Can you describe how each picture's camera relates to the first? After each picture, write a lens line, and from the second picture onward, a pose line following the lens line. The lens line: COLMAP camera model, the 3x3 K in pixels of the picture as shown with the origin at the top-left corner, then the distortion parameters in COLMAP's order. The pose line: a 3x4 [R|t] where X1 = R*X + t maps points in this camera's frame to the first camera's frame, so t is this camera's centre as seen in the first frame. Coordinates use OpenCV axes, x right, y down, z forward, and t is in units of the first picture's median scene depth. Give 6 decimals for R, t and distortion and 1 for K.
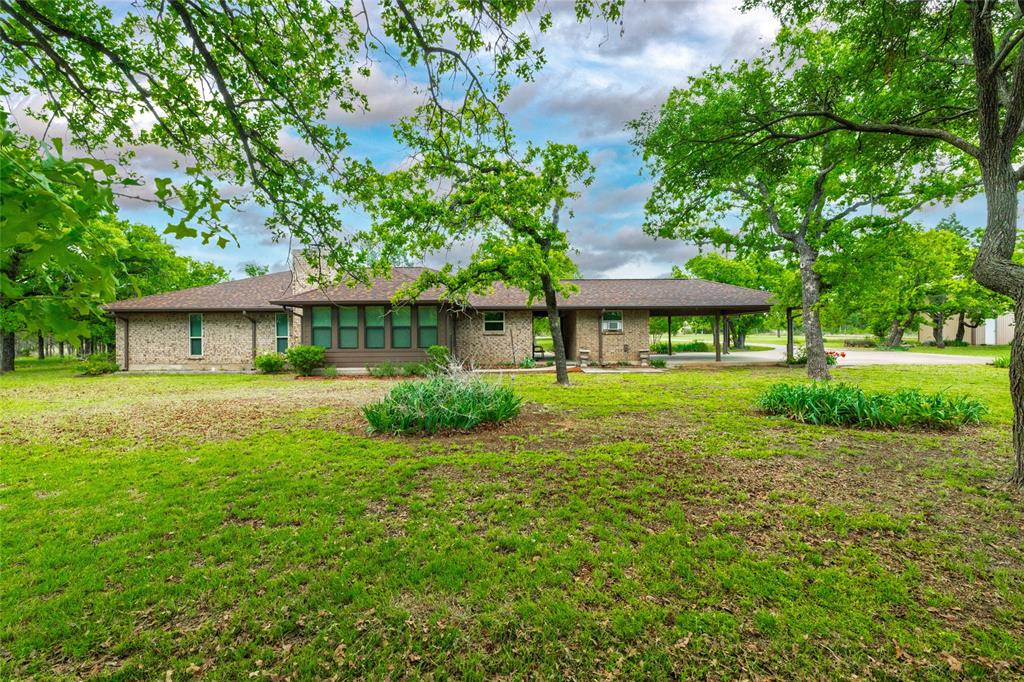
lens RADIAL K [[438.9, 0, 511.6], [0, 438.9, 341.4], [0, 0, 1]] dist [-0.003537, -0.000247]
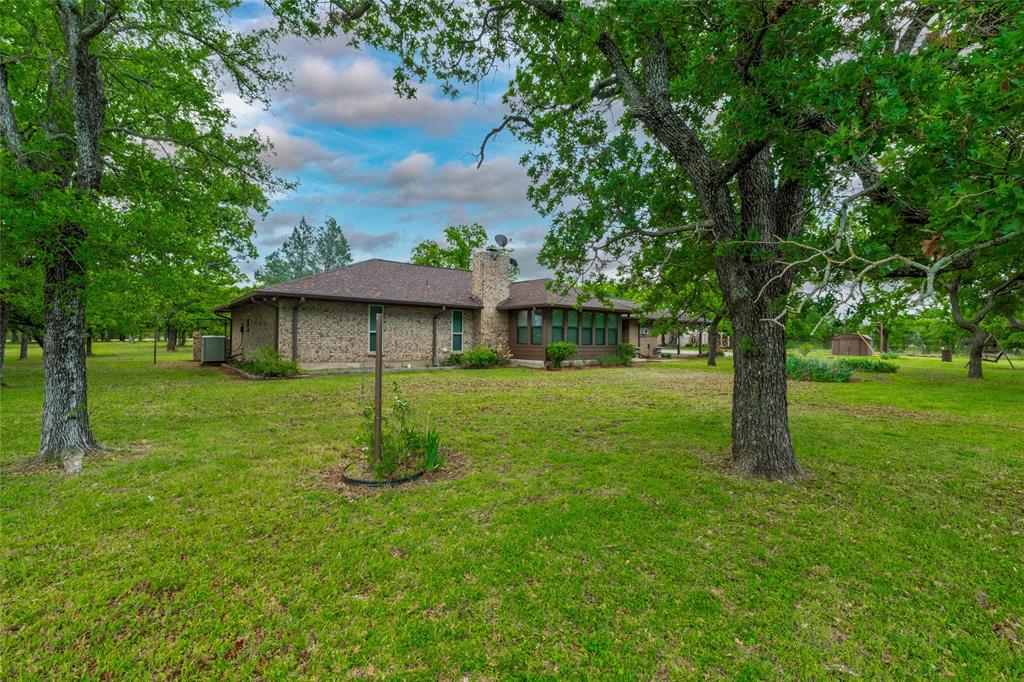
lens RADIAL K [[438.9, 0, 512.0], [0, 438.9, 341.3], [0, 0, 1]] dist [-0.003537, -0.000247]
pose [[0.765084, 0.011220, 0.643833, -1.089006], [-0.011669, 0.999926, -0.003558, 0.010616], [-0.643825, -0.004790, 0.765158, 0.131145]]
